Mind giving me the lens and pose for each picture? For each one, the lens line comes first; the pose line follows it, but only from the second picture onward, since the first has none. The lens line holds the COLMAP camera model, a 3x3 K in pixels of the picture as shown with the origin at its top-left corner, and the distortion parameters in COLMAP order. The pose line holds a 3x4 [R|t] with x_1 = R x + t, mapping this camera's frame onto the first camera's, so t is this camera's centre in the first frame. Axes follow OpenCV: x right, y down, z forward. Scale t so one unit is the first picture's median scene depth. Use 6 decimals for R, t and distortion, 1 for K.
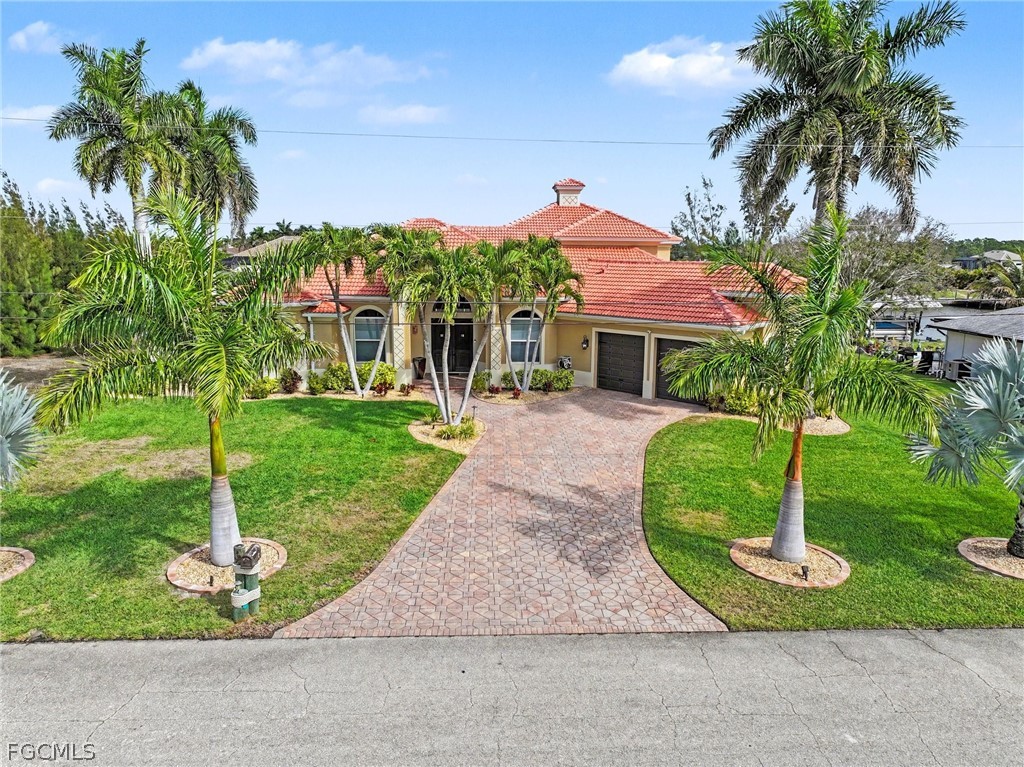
lens RADIAL K [[734.7, 0, 512.0], [0, 734.7, 383.5], [0, 0, 1]] dist [0.007495, 0.002885]
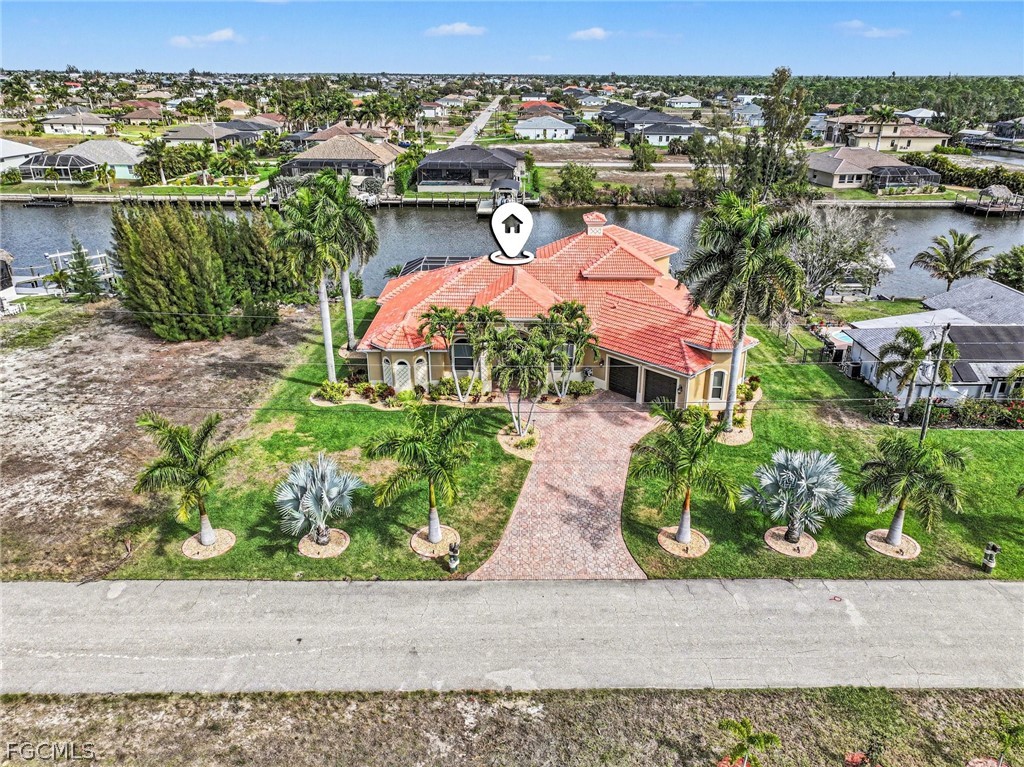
lens RADIAL K [[734.7, 0, 512.0], [0, 734.7, 383.5], [0, 0, 1]] dist [0.007495, 0.002885]
pose [[0.999140, 0.002642, -0.041369, -0.050564], [0.006607, 0.975064, 0.221824, -0.689089], [0.040924, -0.221906, 0.974209, -1.036101]]
